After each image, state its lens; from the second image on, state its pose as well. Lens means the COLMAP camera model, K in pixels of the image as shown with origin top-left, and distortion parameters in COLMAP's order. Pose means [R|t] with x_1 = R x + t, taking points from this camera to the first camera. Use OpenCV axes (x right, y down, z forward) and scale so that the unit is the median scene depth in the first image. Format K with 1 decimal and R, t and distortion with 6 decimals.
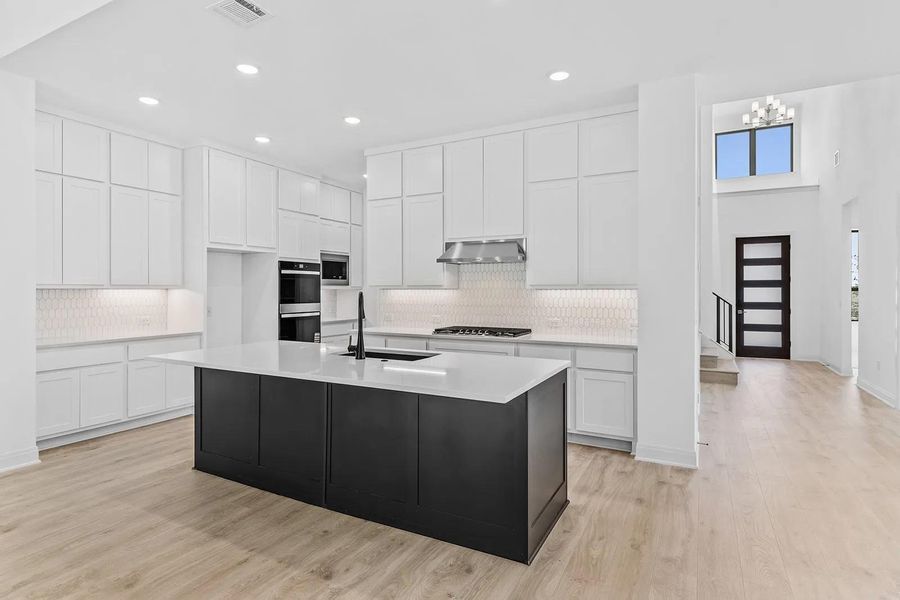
lens RADIAL K [[472.5, 0, 449.8], [0, 472.5, 293.9], [0, 0, 1]] dist [0.028445, -0.000892]
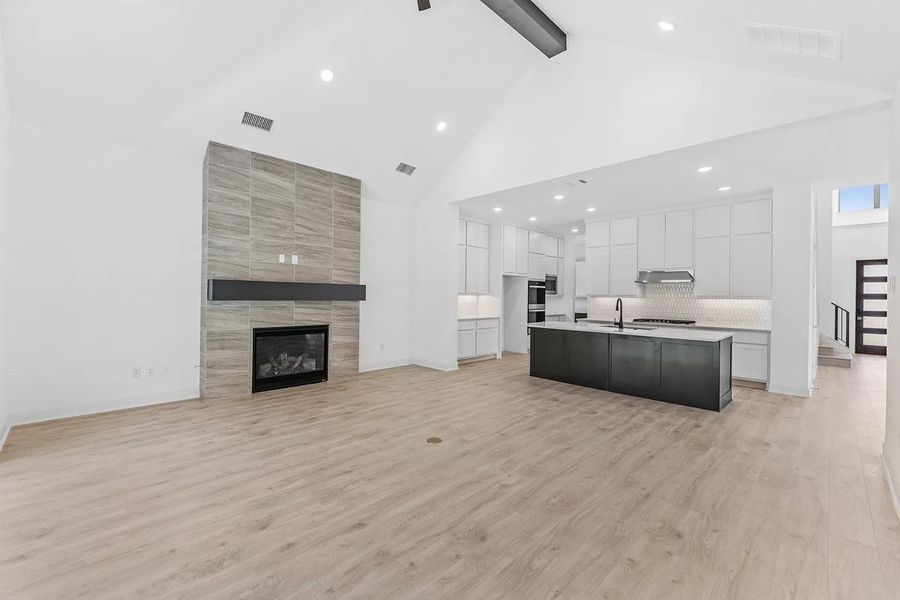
lens RADIAL K [[375.5, 0, 449.3], [0, 375.5, 297.6], [0, 0, 1]] dist [0.016100, -0.001062]
pose [[0.955833, 0.015454, -0.293503, -0.260136], [-0.016840, 0.999856, -0.002196, 0.005041], [0.293427, 0.007041, 0.955956, -0.548794]]
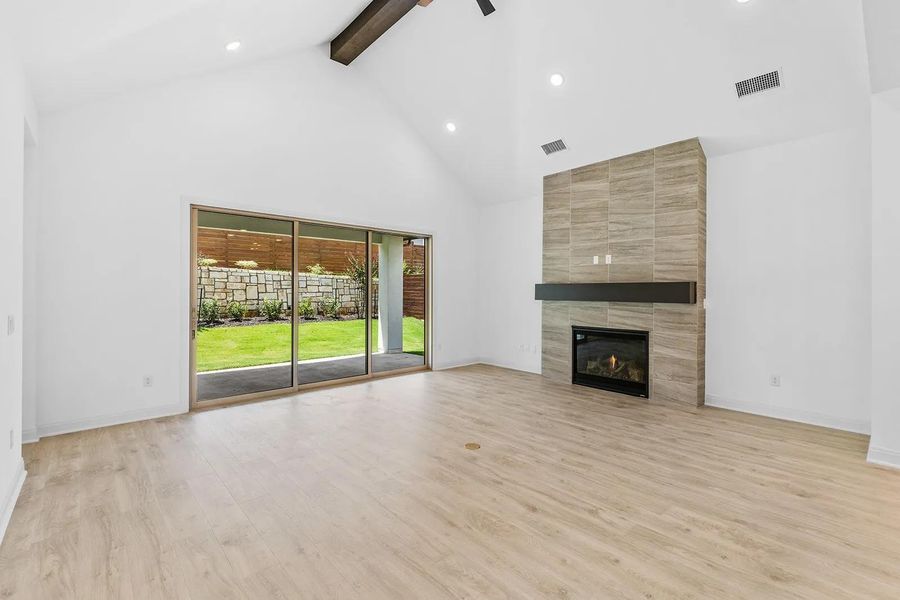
lens RADIAL K [[403.3, 0, 450.1], [0, 403.3, 293.7], [0, 0, 1]] dist [0.010717, -0.000335]
pose [[-0.341167, -0.000234, -0.940003, 0.164608], [-0.014291, 0.999886, 0.004938, -0.002196], [0.939894, 0.015118, -0.341131, 0.255111]]
